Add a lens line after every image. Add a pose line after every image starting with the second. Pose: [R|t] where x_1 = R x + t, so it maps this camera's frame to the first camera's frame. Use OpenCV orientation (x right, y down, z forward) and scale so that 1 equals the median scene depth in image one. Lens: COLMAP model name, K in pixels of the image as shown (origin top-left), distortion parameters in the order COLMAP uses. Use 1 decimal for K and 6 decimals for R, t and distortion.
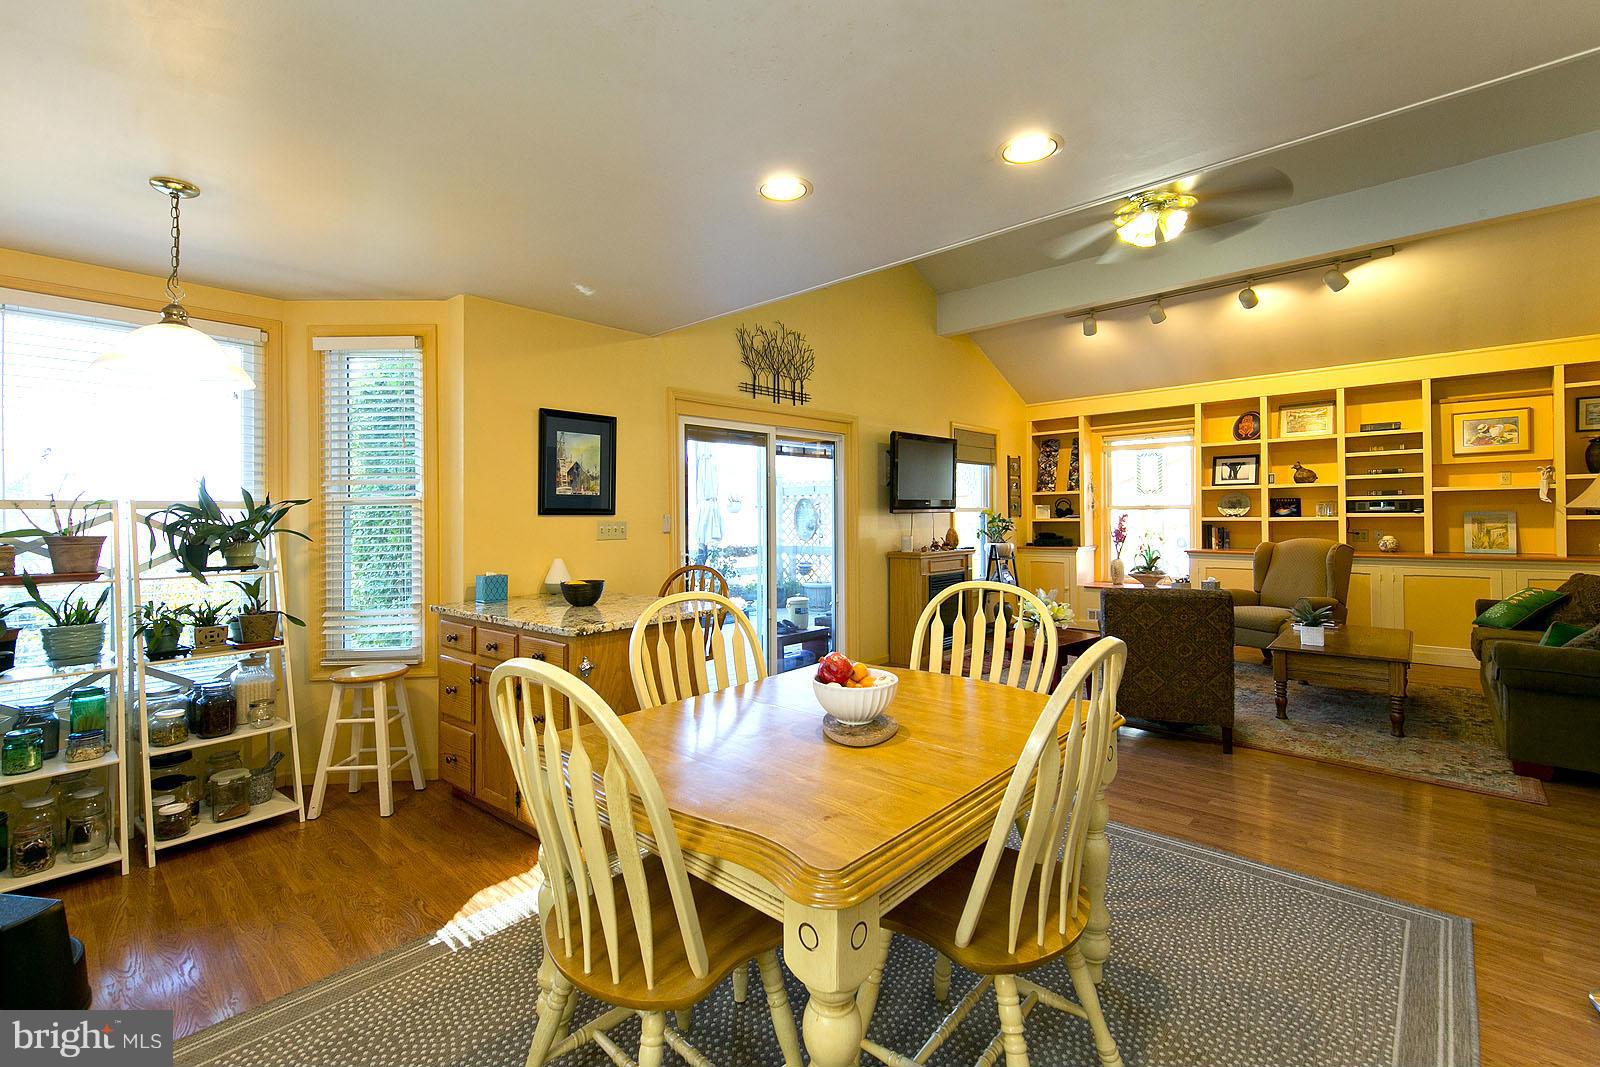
lens RADIAL K [[714.2, 0, 726.1], [0, 714.2, 514.1], [0, 0, 1]] dist [-0.002699, -0.000202]
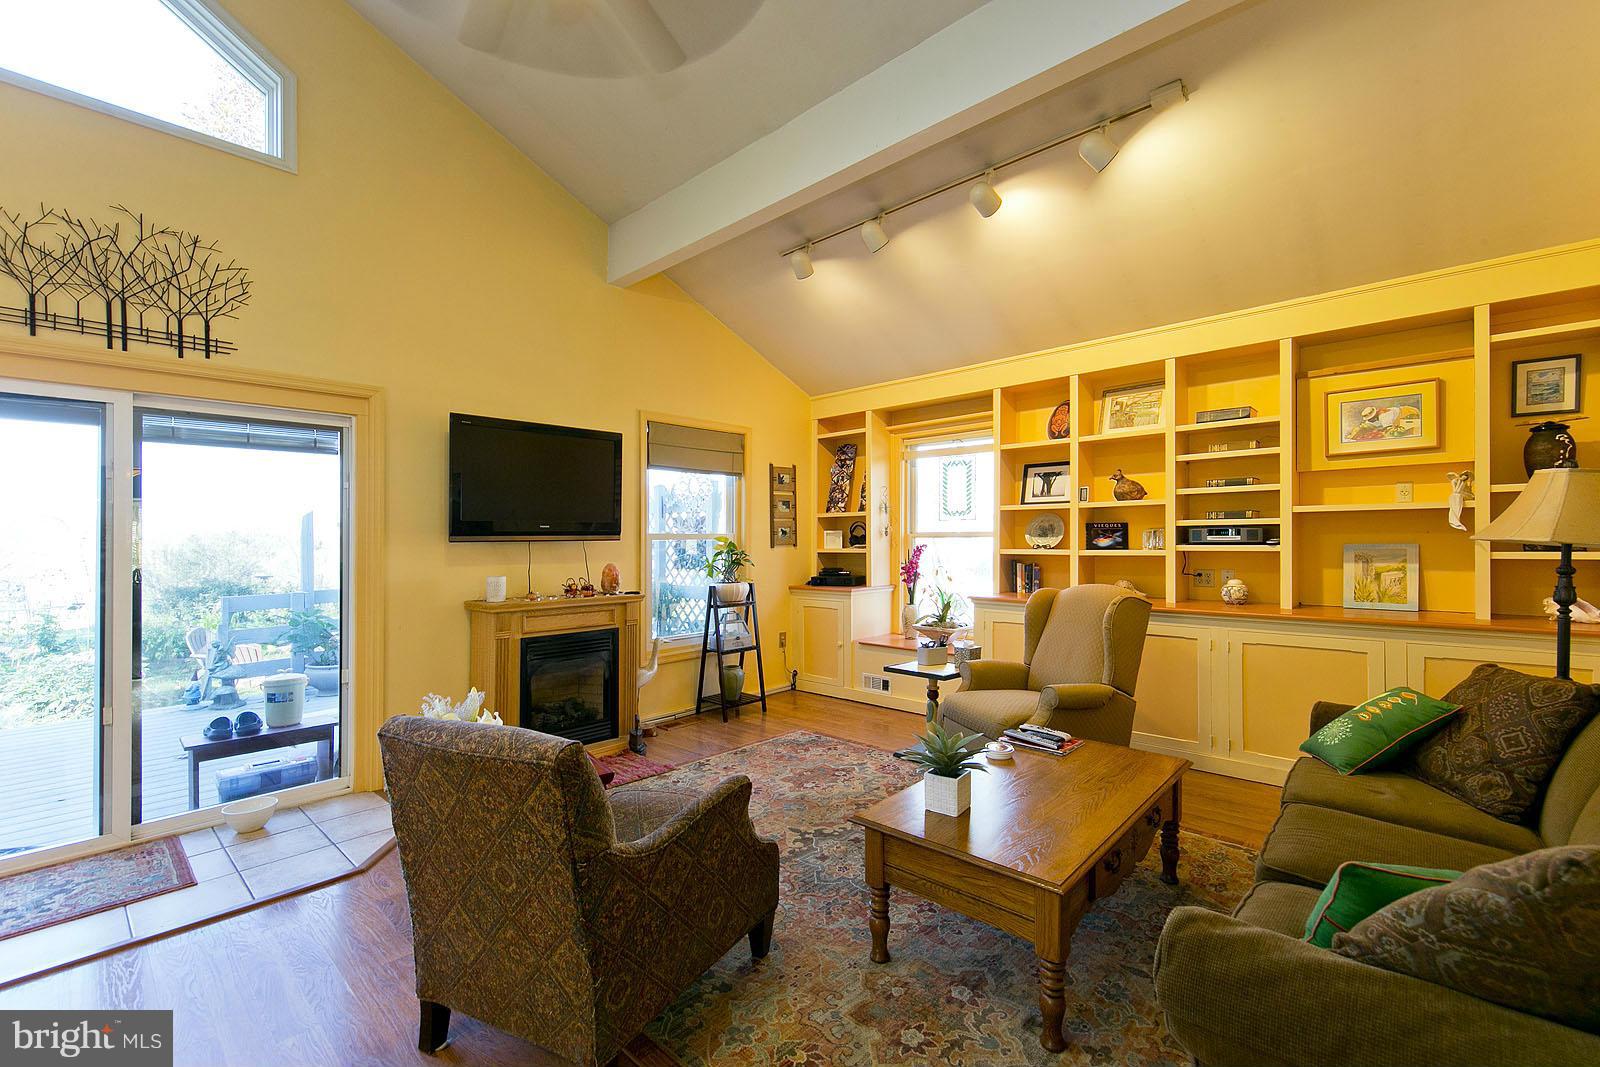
lens RADIAL K [[699.4, 0, 746.8], [0, 699.4, 539.9], [0, 0, 1]] dist [0.004545, -0.000690]
pose [[0.999937, 0.005616, 0.009735, 0.469492], [-0.005641, 0.999981, 0.002556, -0.005625], [-0.009721, -0.002611, 0.999949, 0.353208]]
